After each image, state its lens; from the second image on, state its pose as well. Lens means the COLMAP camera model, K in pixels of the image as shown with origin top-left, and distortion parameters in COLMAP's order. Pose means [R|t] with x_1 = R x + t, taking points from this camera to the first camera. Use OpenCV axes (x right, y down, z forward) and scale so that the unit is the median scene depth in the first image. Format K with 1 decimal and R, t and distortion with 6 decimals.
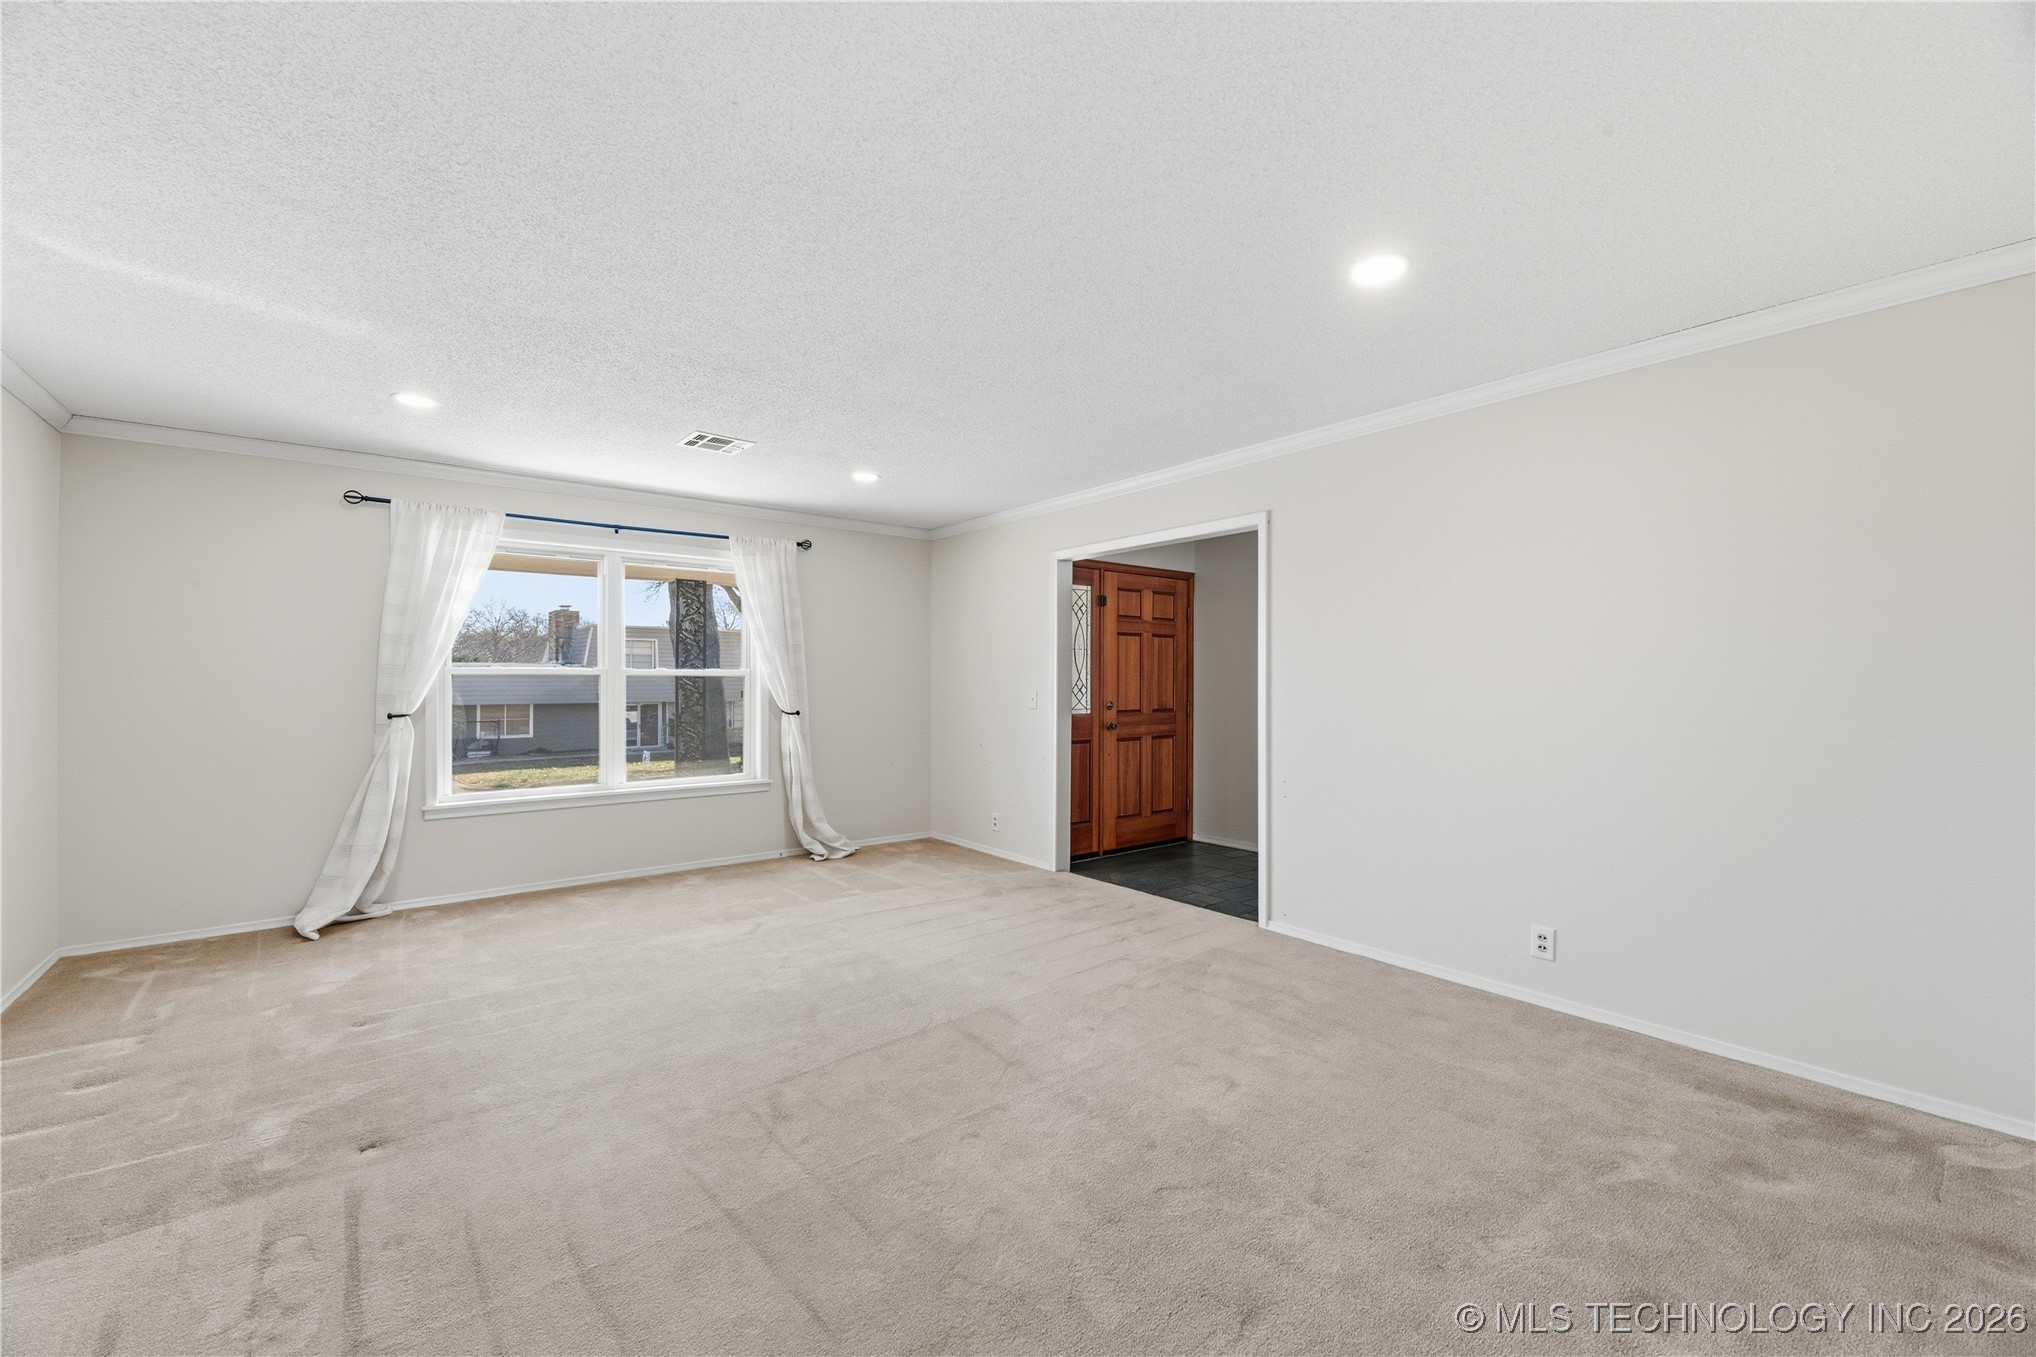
lens RADIAL K [[821.6, 0, 1006.3], [0, 821.6, 668.7], [0, 0, 1]] dist [-0.000308, -0.003846]
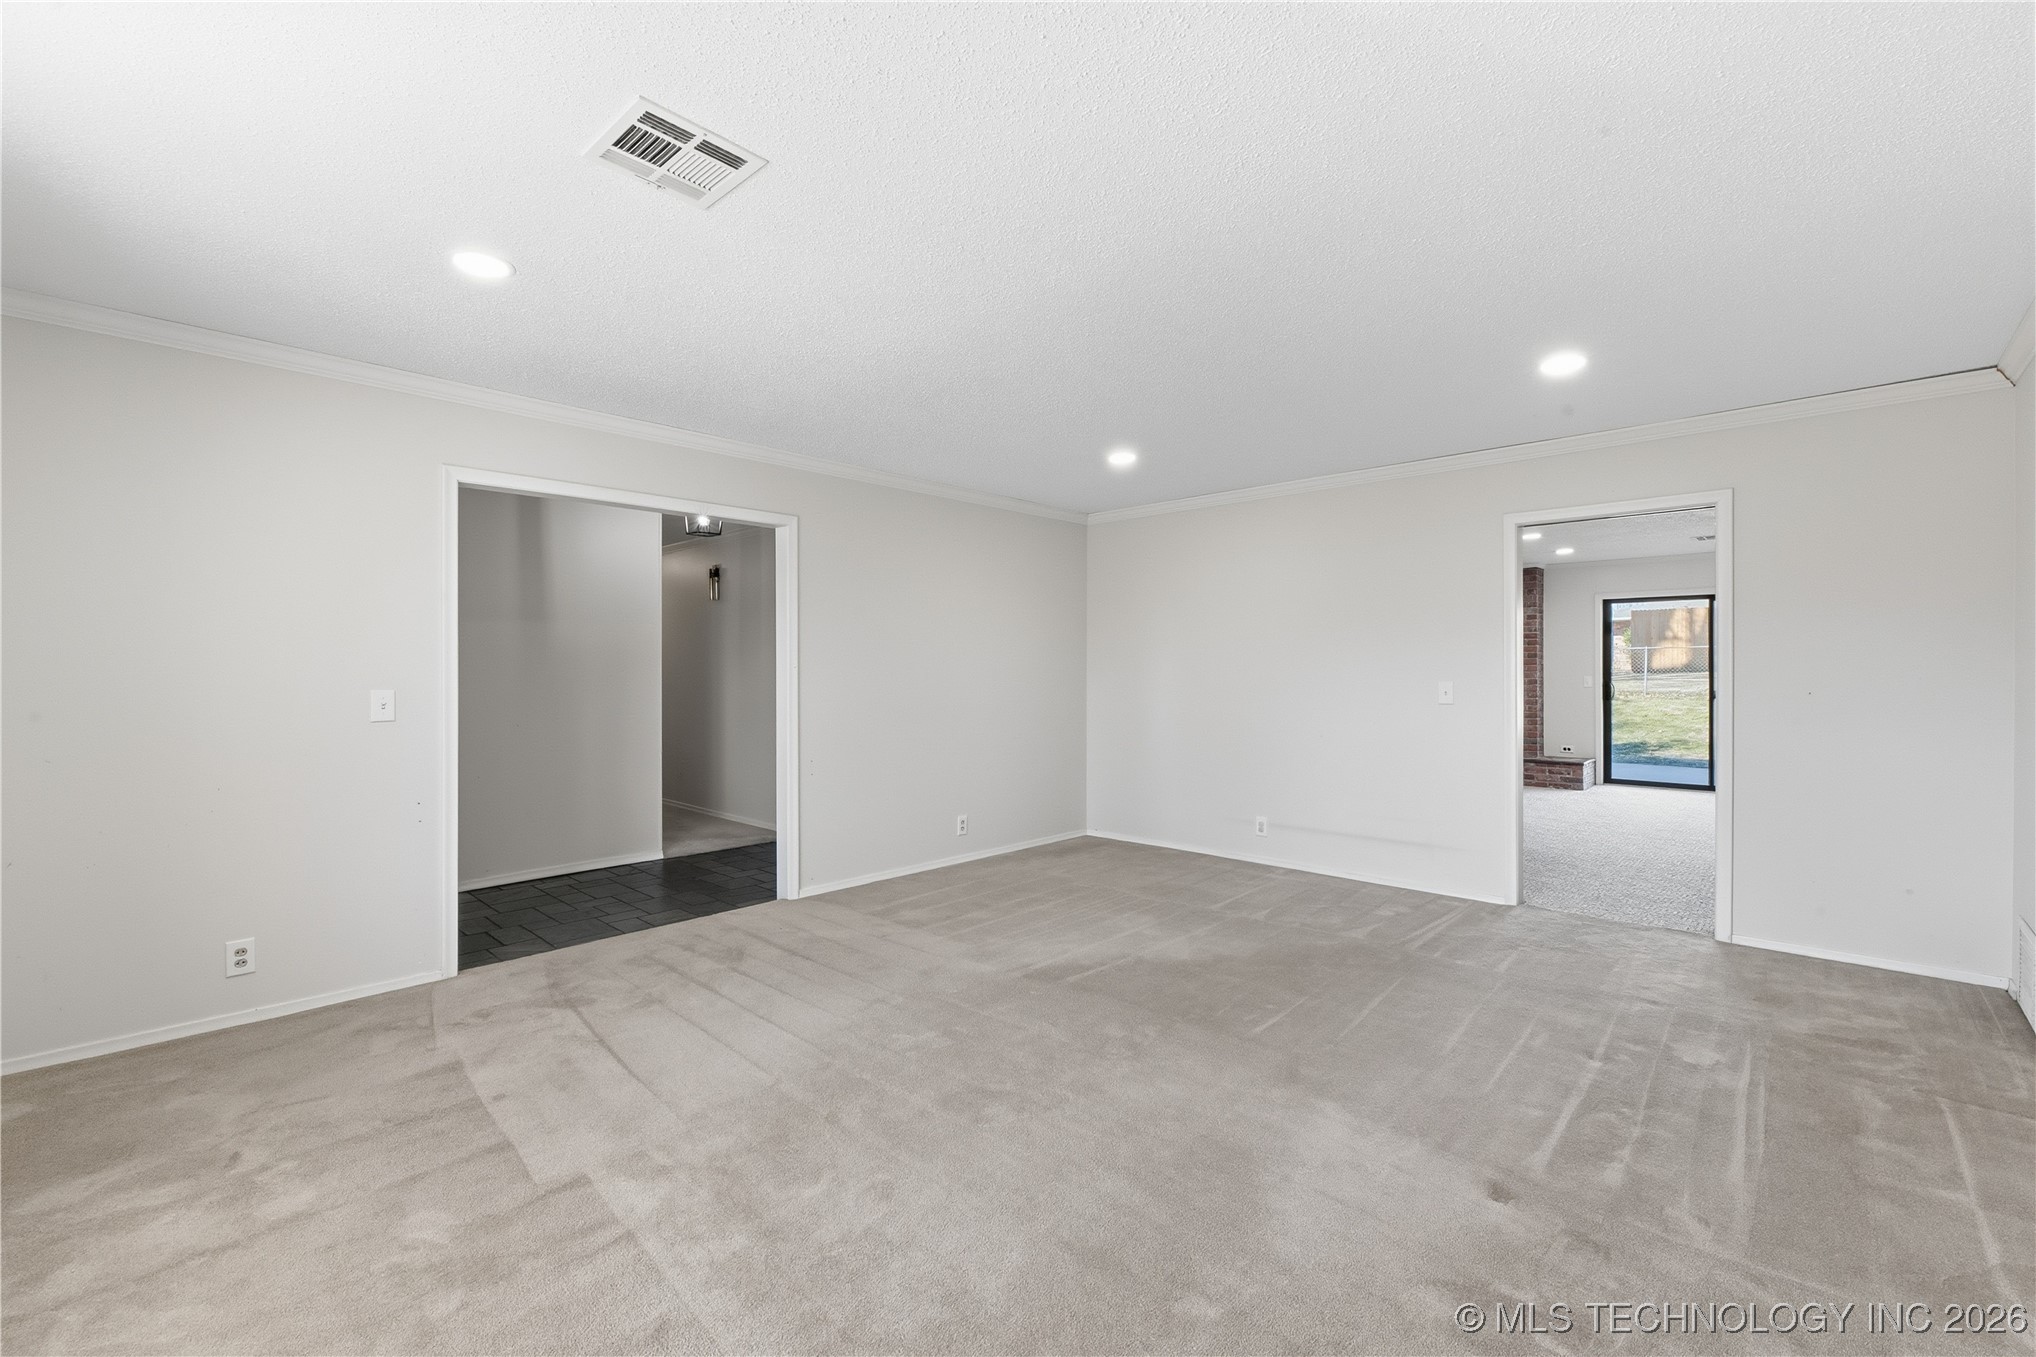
lens RADIAL K [[851.0, 0, 1002.5], [0, 851.0, 672.1], [0, 0, 1]] dist [-0.004581, -0.002065]
pose [[-0.116498, -0.003416, 0.993185, -0.811211], [-0.008836, 0.999958, 0.002403, 0.009781], [-0.993152, -0.008496, -0.116523, 0.833767]]
